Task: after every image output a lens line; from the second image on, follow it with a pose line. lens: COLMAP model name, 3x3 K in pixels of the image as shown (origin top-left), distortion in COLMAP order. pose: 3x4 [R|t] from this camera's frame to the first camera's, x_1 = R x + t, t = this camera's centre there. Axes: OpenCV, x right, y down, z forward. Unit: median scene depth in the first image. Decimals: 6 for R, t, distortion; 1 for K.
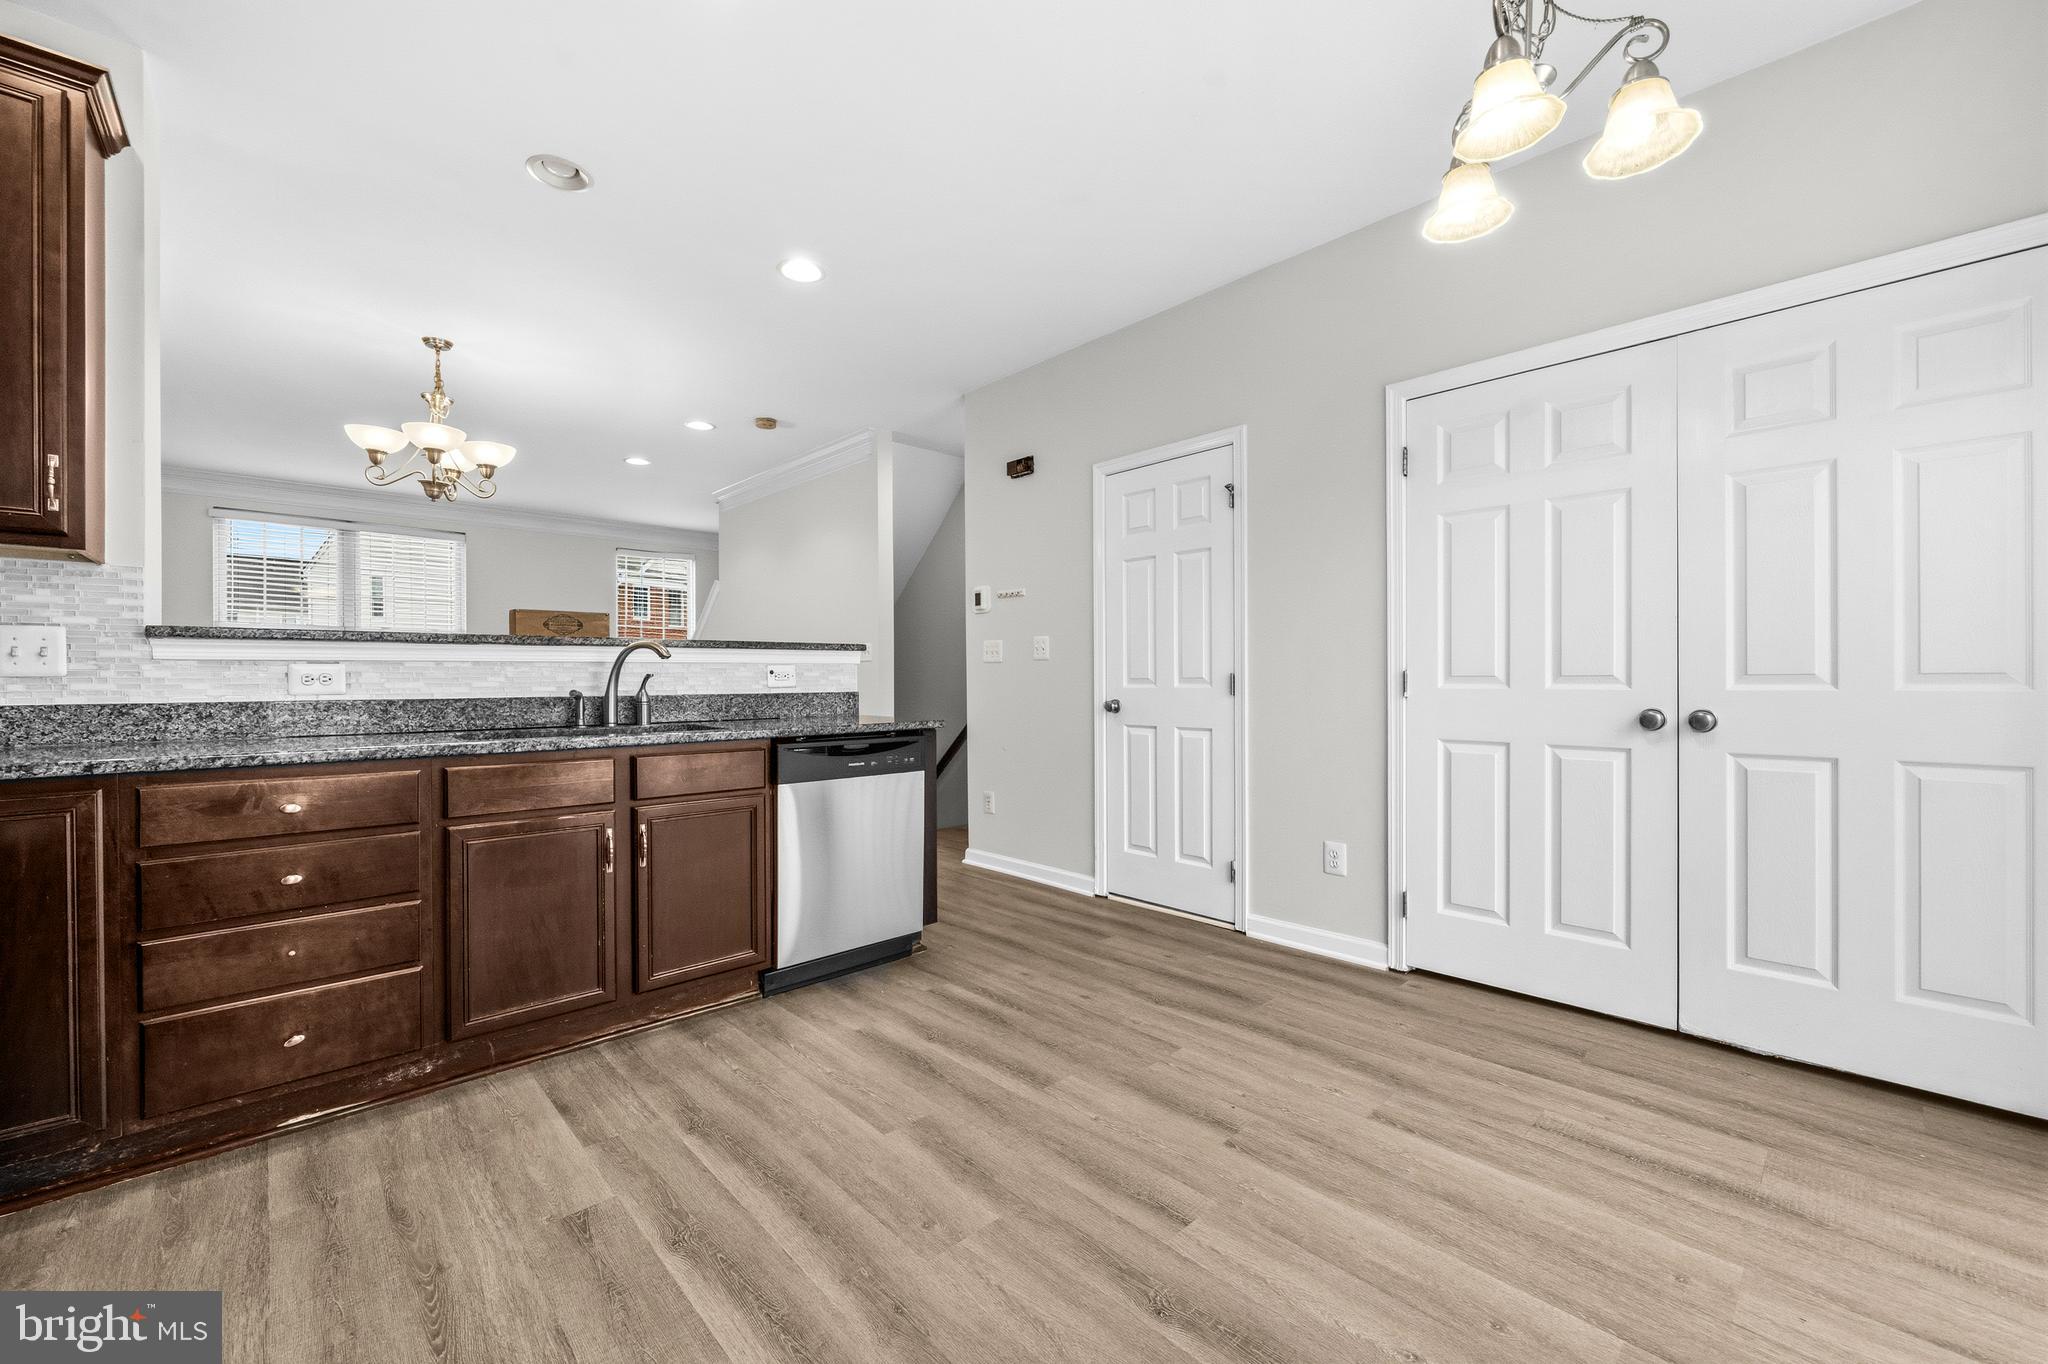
lens RADIAL K [[803.8, 0, 1012.5], [0, 803.8, 682.0], [0, 0, 1]] dist [0.001320, 0.000002]
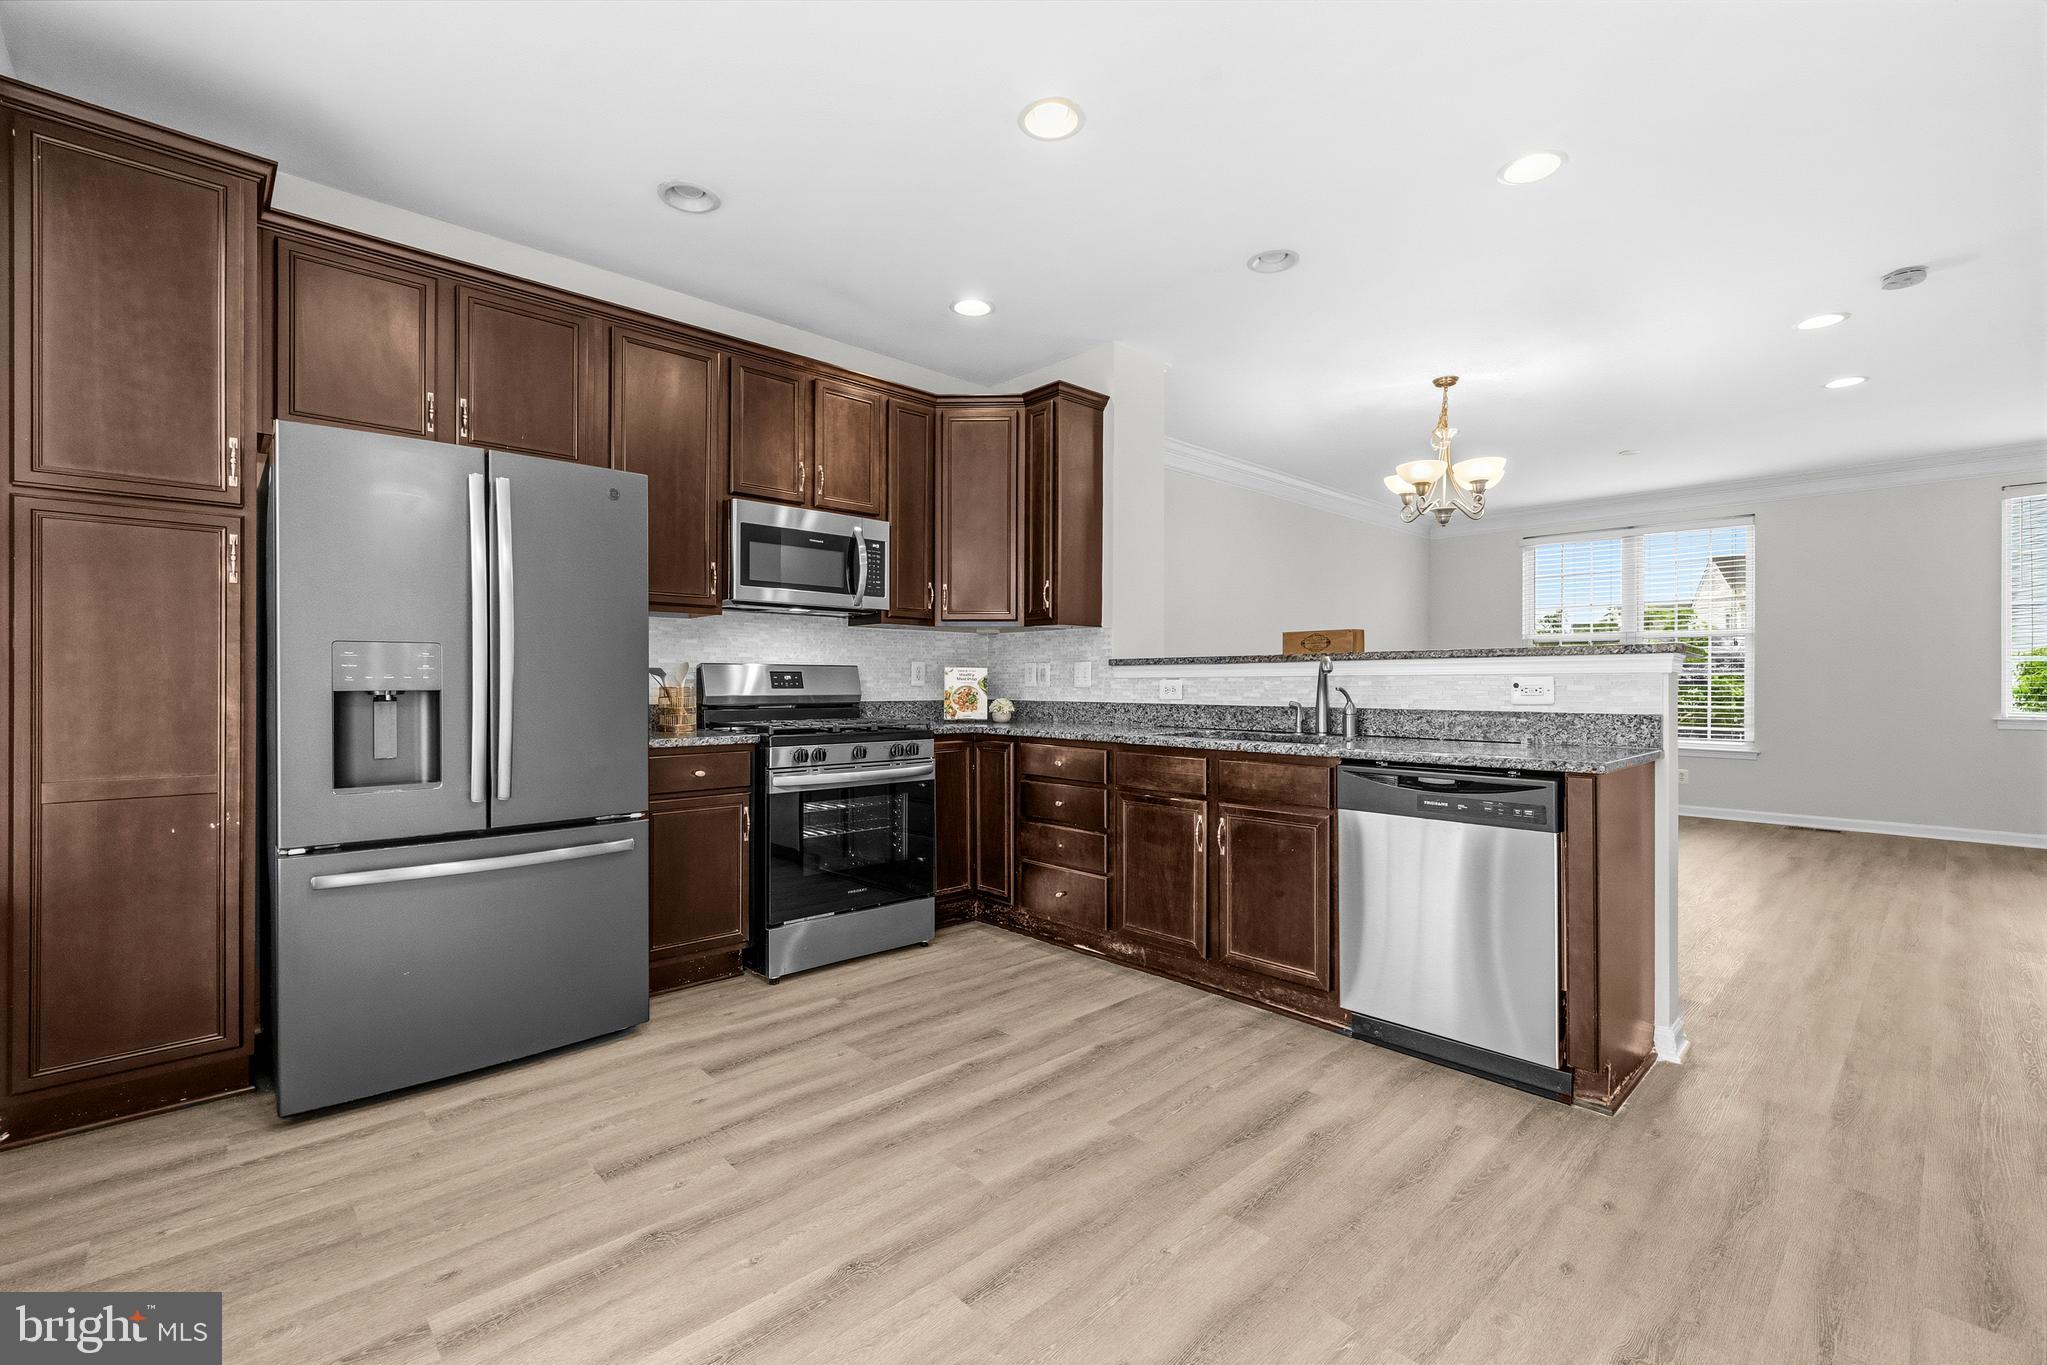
lens RADIAL K [[868.0, 0, 1013.0], [0, 868.0, 682.2], [0, 0, 1]] dist [0.003247, 0.000158]
pose [[0.007333, 0.003437, -0.999967, 0.821762], [-0.004186, 0.999985, 0.003406, -0.023233], [0.999964, 0.004161, 0.007347, 0.712792]]
